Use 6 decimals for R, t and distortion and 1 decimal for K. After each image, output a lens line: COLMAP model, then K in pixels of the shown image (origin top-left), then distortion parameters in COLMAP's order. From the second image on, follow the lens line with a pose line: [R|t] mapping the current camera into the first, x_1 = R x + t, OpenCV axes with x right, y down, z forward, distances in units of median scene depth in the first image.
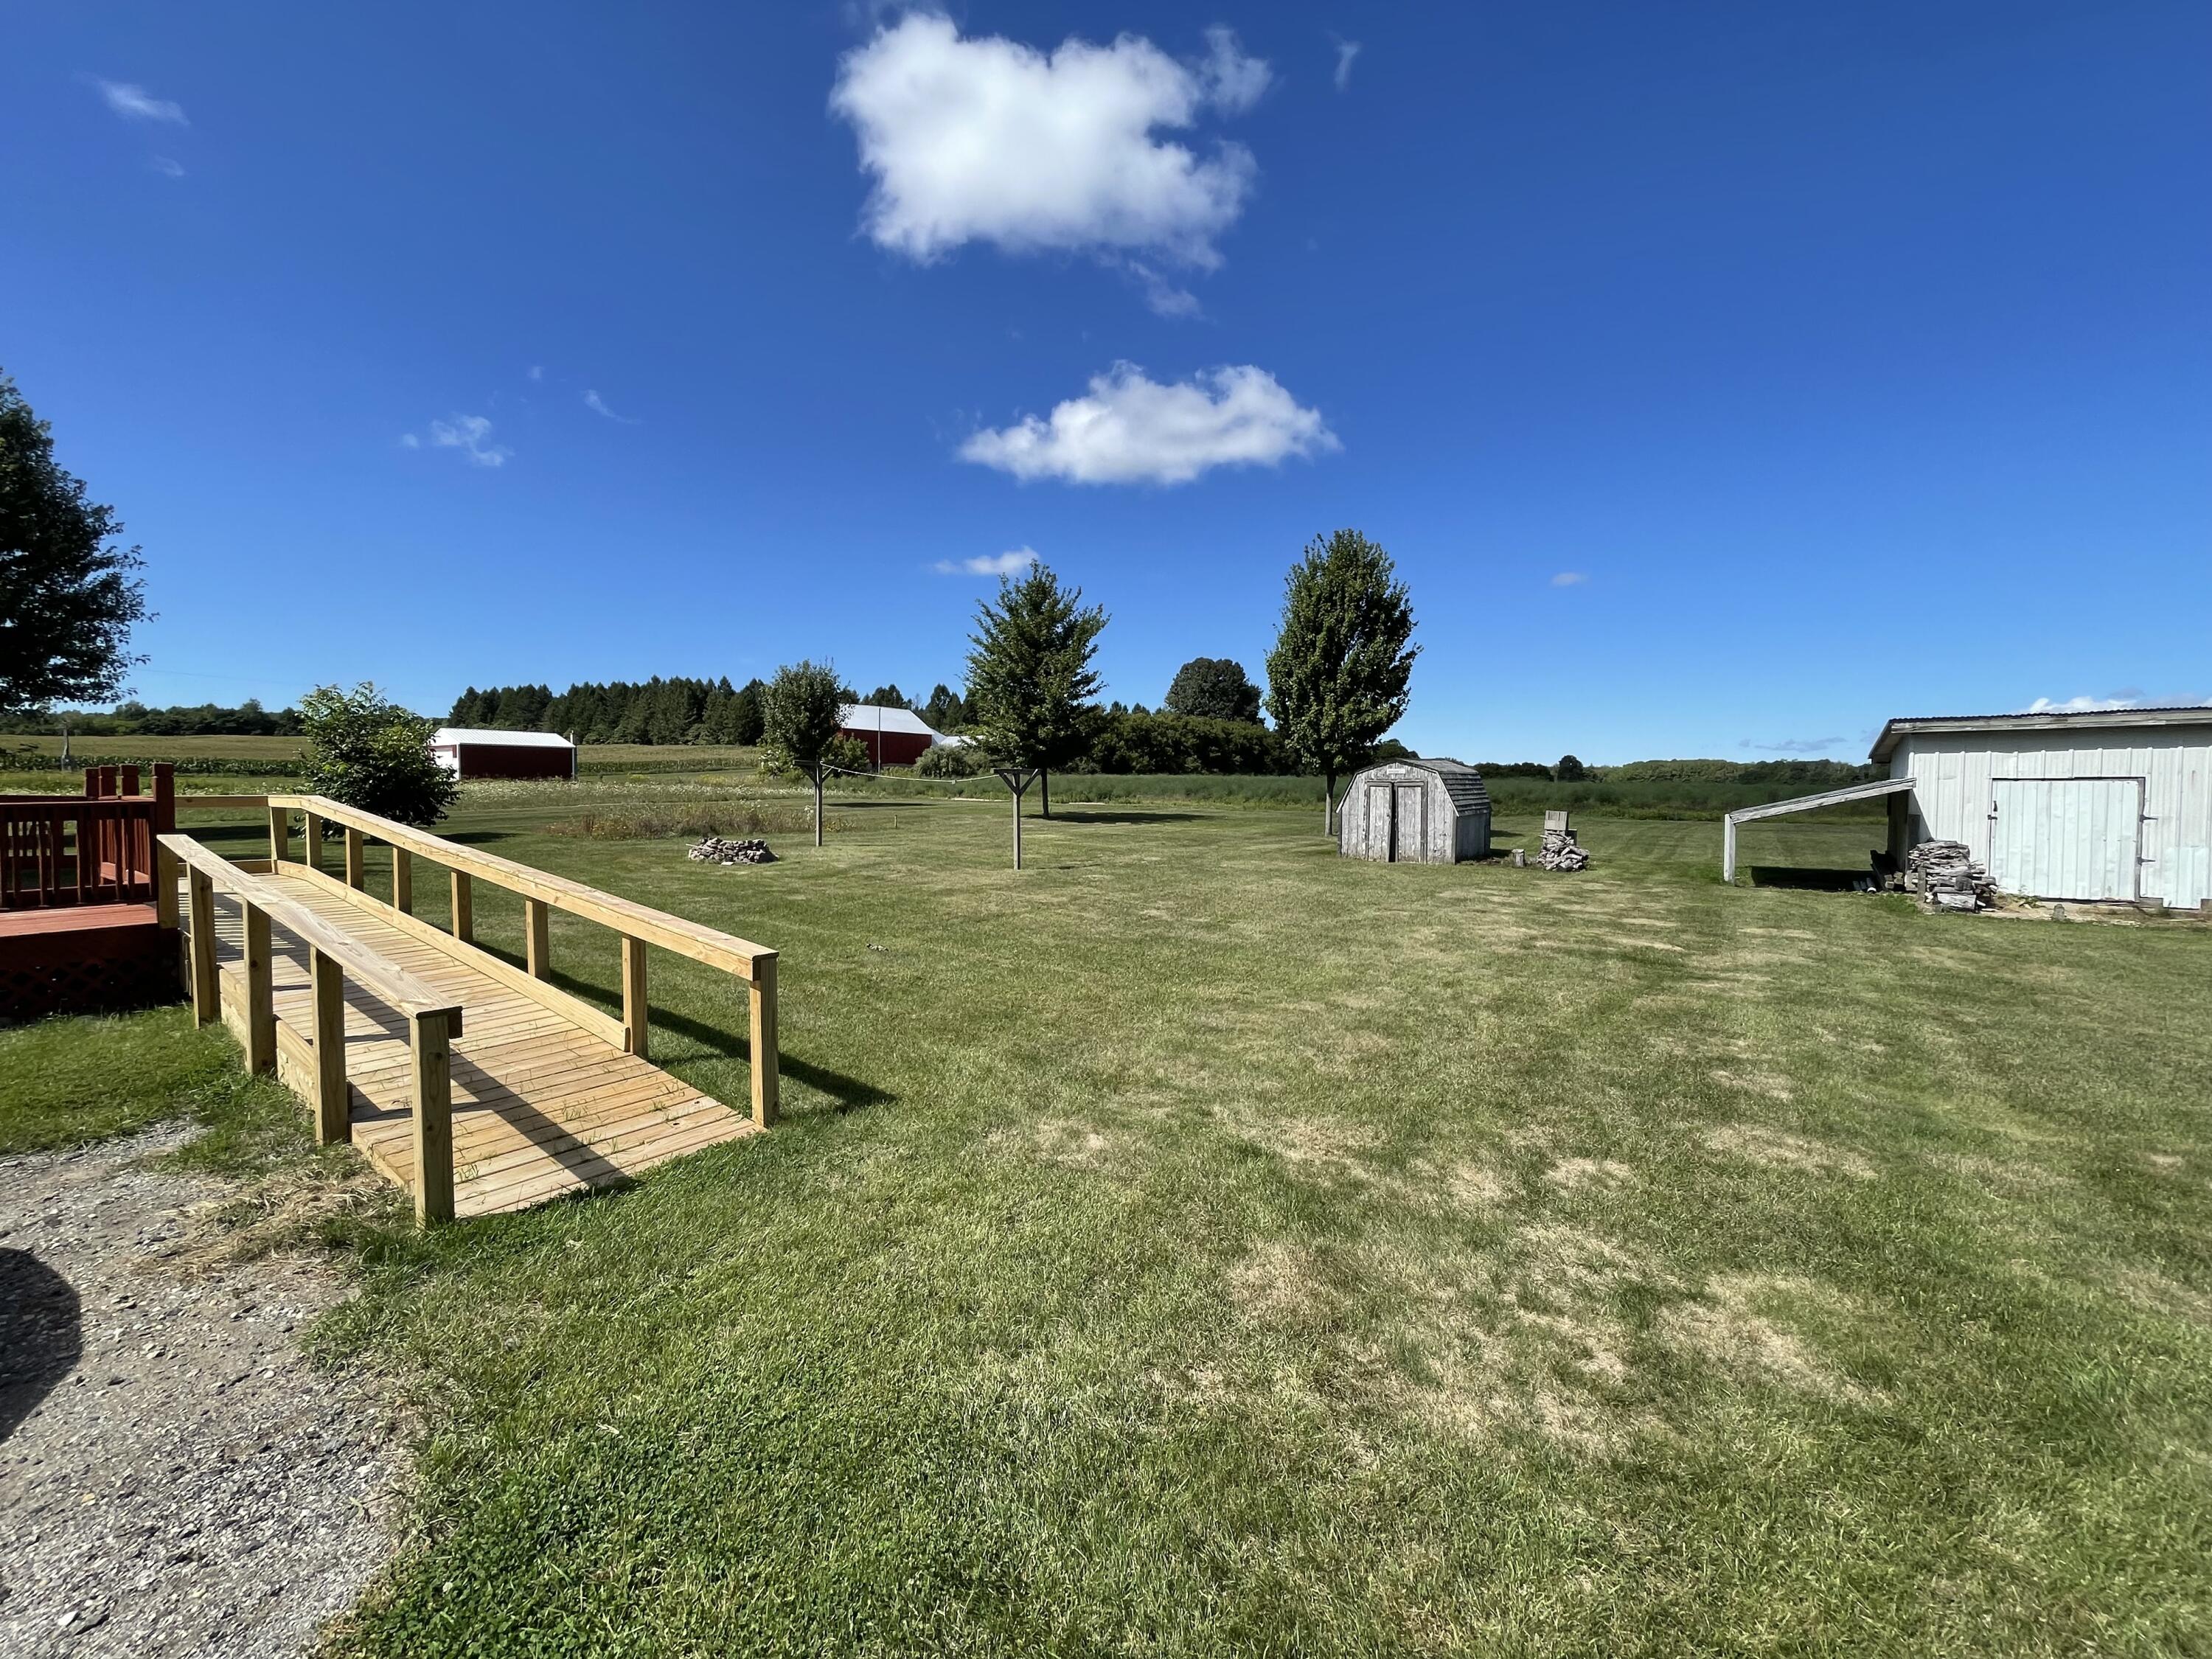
lens RADIAL K [[895.3, 0, 1095.0], [0, 895.3, 821.9], [0, 0, 1]] dist [-0.010843, 0.006753]
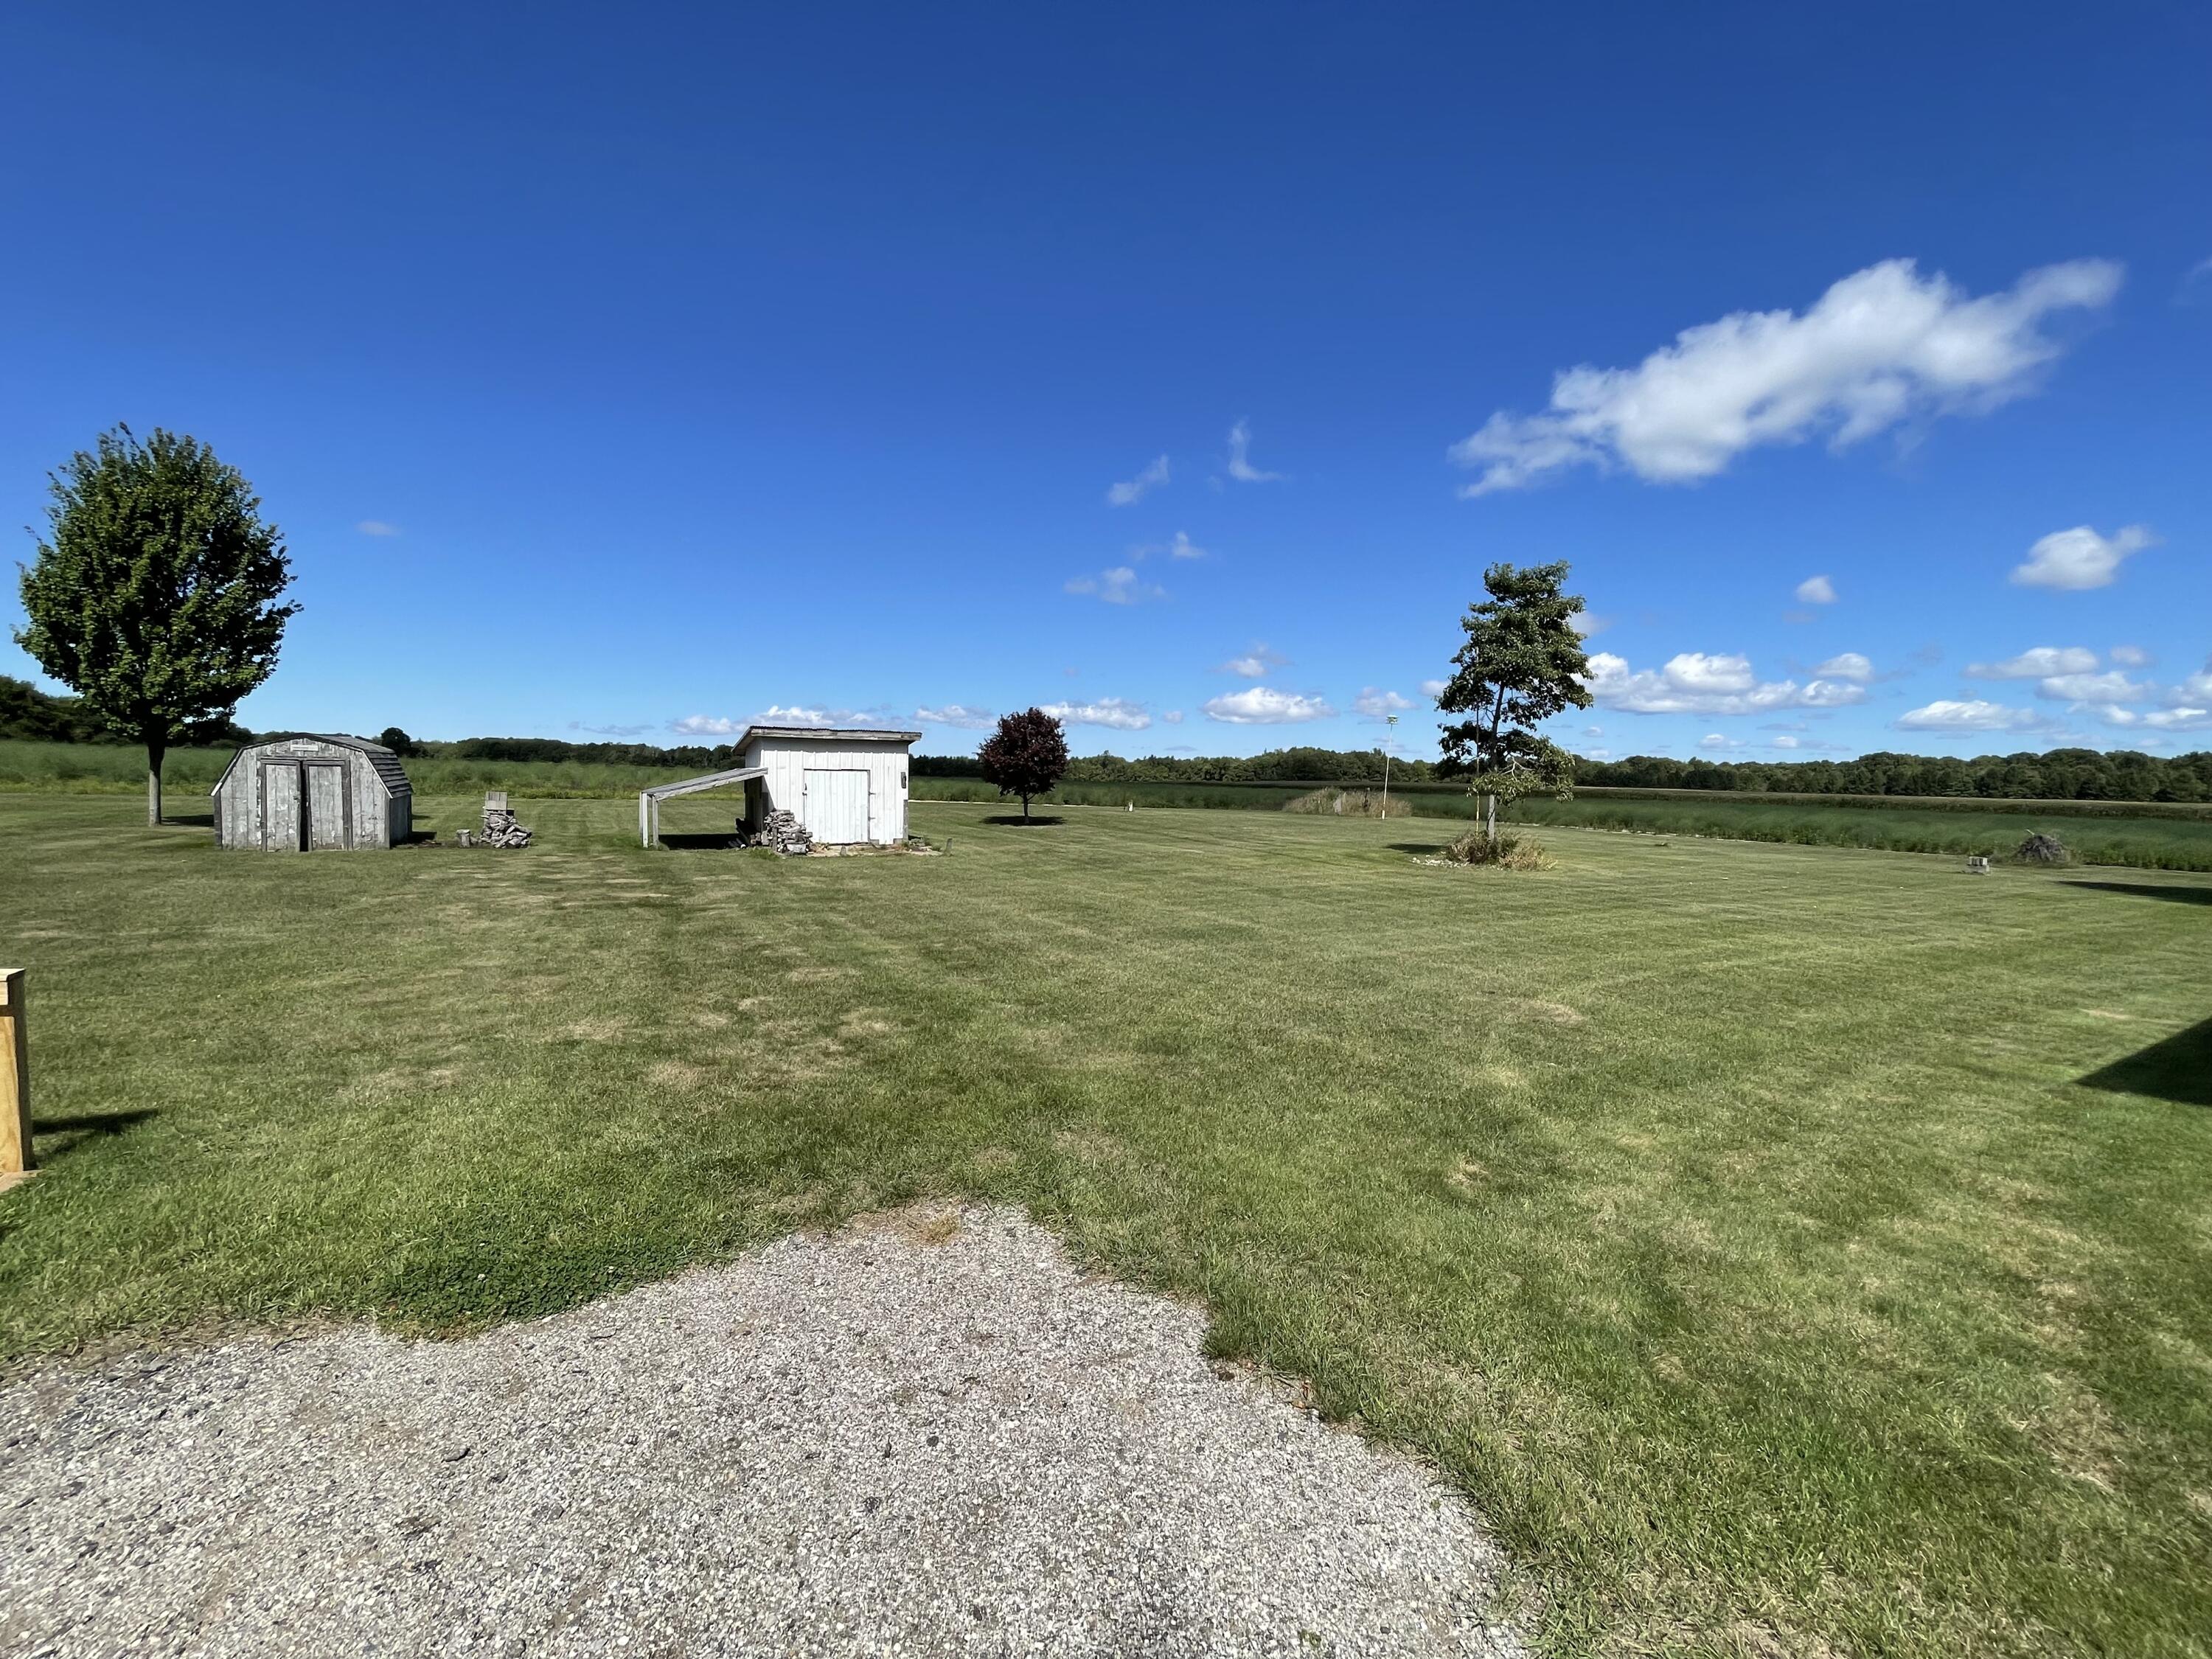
lens RADIAL K [[895.3, 0, 1095.0], [0, 895.3, 821.9], [0, 0, 1]] dist [-0.010843, 0.006753]
pose [[0.402092, -0.038702, 0.914781, -0.155443], [0.015945, 0.999251, 0.035267, -0.002560], [-0.915460, 0.000405, 0.402408, -0.063768]]
